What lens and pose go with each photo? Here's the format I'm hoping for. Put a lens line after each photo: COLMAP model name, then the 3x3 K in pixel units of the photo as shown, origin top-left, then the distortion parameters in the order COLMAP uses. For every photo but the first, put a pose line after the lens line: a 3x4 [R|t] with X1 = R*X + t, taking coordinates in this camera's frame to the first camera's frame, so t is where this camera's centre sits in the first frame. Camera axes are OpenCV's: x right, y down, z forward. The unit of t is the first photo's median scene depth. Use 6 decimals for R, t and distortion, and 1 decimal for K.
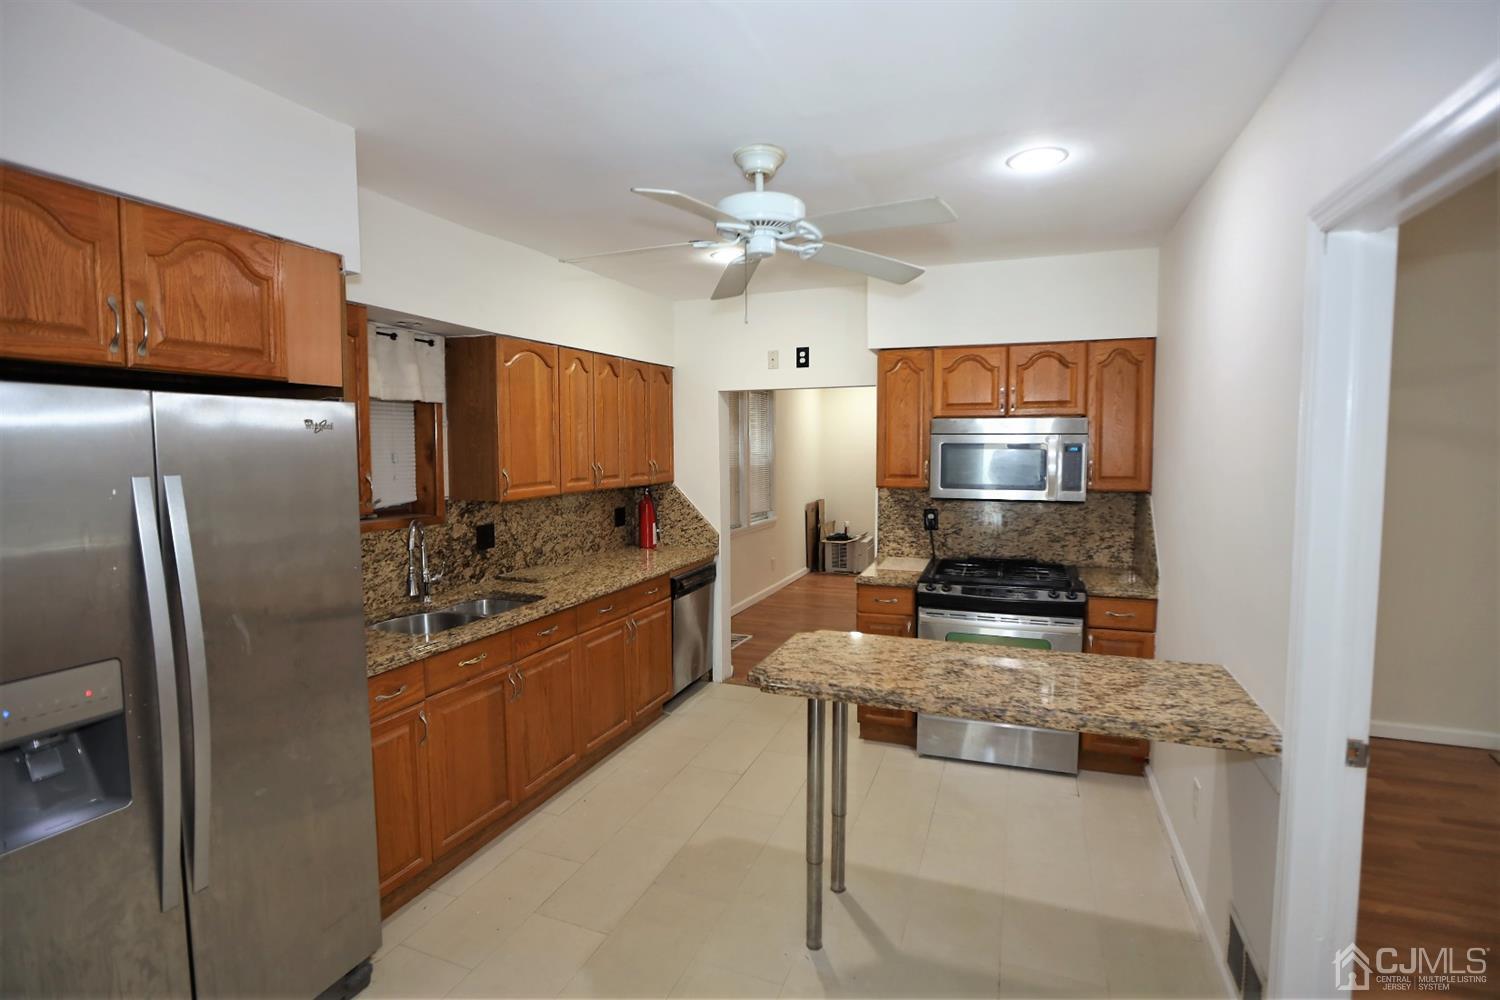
lens RADIAL K [[713.9, 0, 752.0], [0, 713.9, 491.2], [0, 0, 1]] dist [-0.061307, 0.024465]
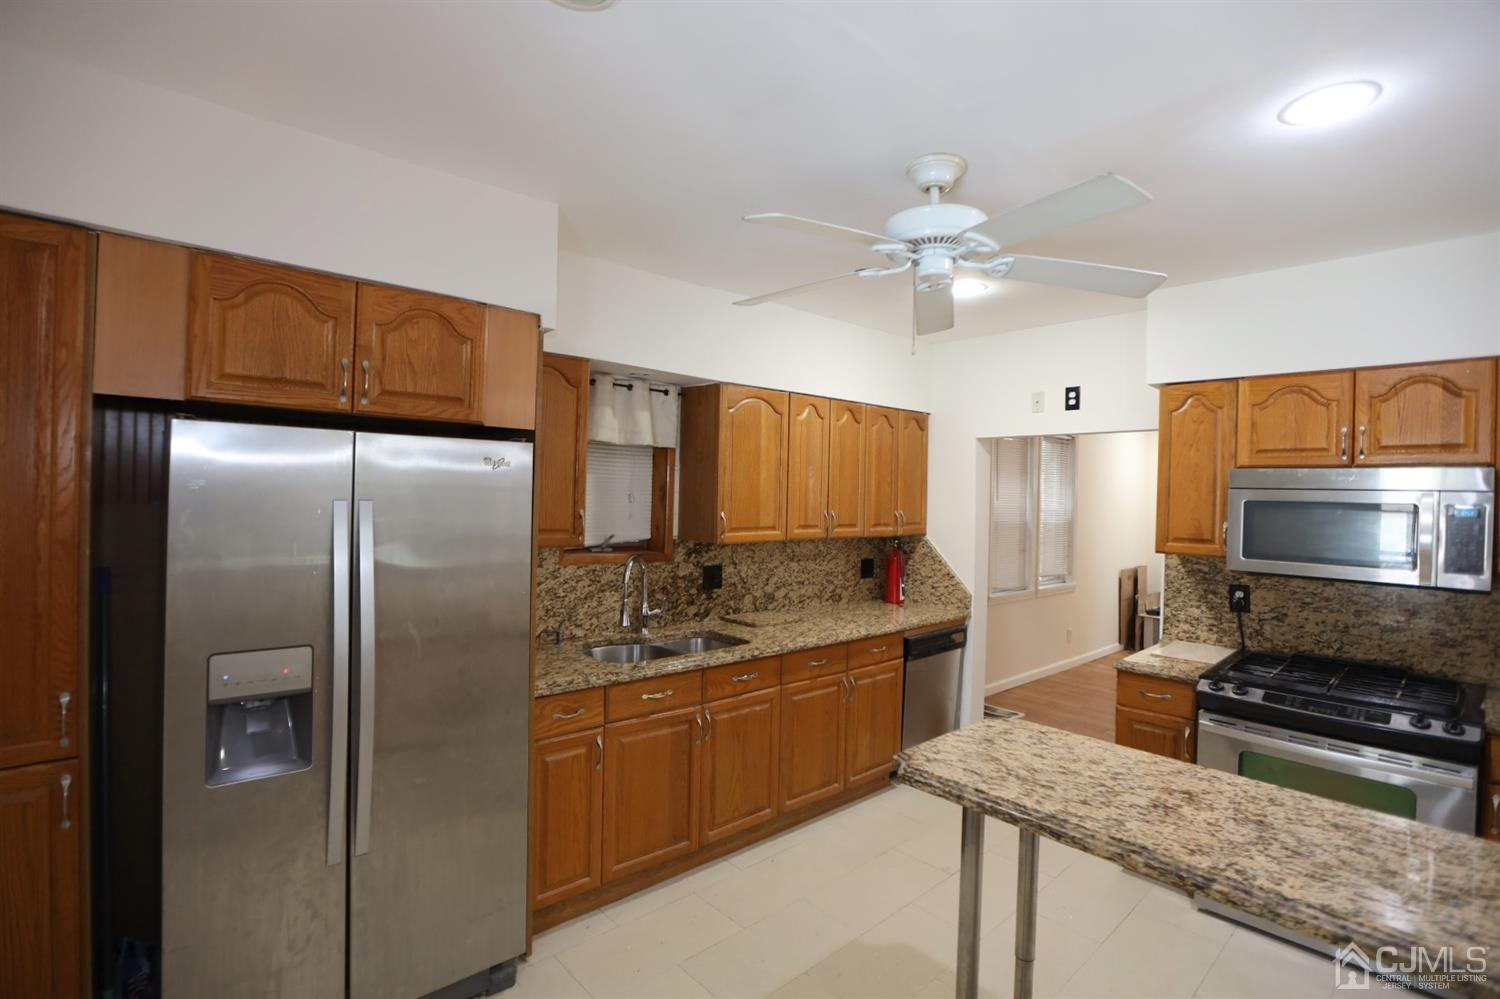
lens RADIAL K [[708.0, 0, 744.1], [0, 708.0, 491.6], [0, 0, 1]] dist [-0.052730, 0.020982]
pose [[0.890892, 0.022597, -0.453652, 0.156018], [-0.056039, 0.996600, -0.060407, -0.000879], [0.450744, 0.079239, 0.889129, 0.104976]]
